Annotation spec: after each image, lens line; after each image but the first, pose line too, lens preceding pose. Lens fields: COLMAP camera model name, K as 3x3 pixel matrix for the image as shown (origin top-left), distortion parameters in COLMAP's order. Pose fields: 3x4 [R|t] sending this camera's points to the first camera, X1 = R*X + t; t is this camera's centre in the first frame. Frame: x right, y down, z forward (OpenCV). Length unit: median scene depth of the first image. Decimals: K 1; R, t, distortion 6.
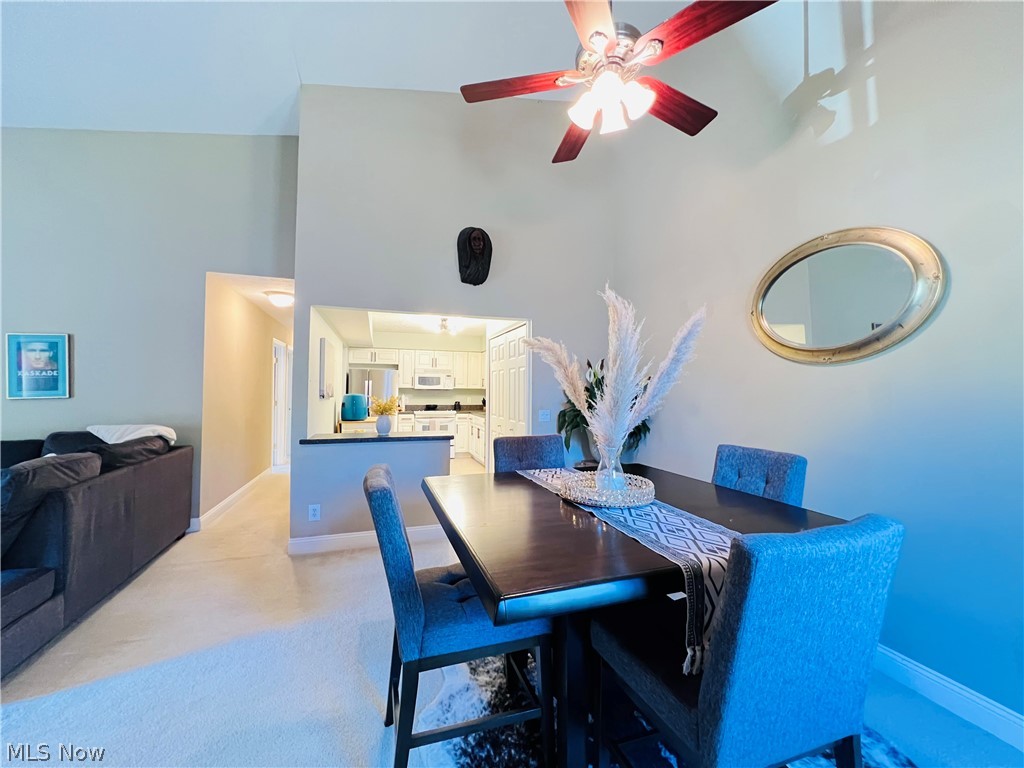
lens RADIAL K [[409.0, 0, 508.3], [0, 409.0, 385.8], [0, 0, 1]] dist [-0.003073, 0.000749]
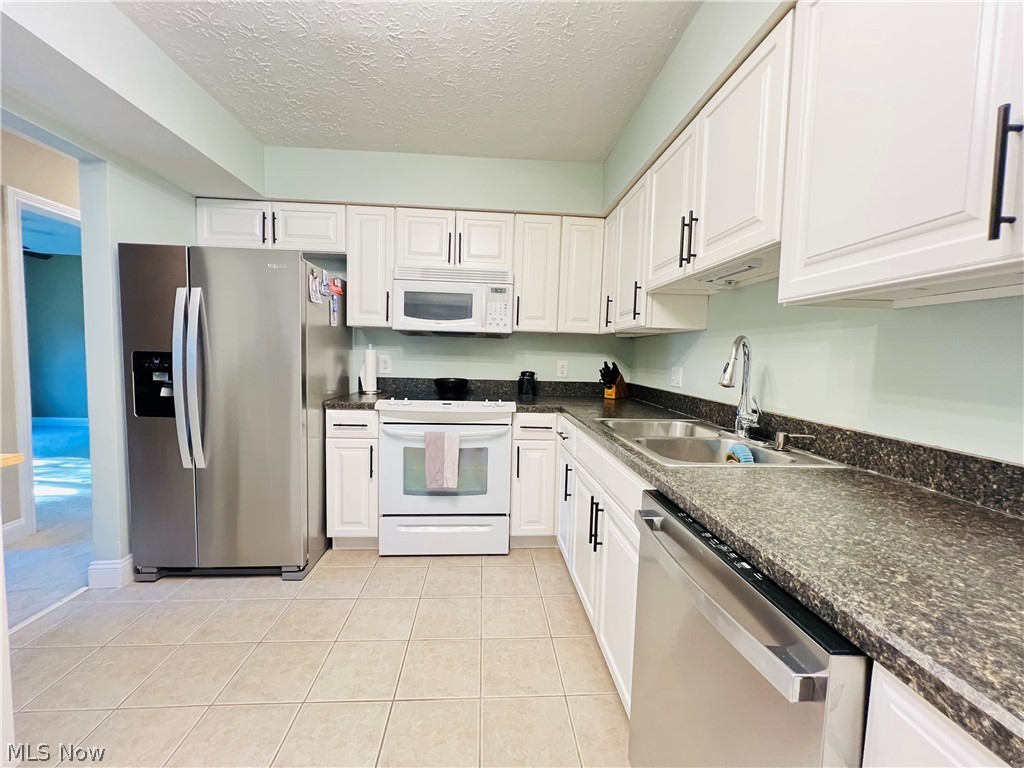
lens RADIAL K [[409.0, 0, 512.3], [0, 409.0, 382.6], [0, 0, 1]] dist [-0.003073, 0.000749]
pose [[0.972353, 0.033593, -0.231088, -0.060399], [-0.016273, 0.996940, 0.076456, 0.022950], [0.232950, -0.070582, 0.969924, 0.698933]]
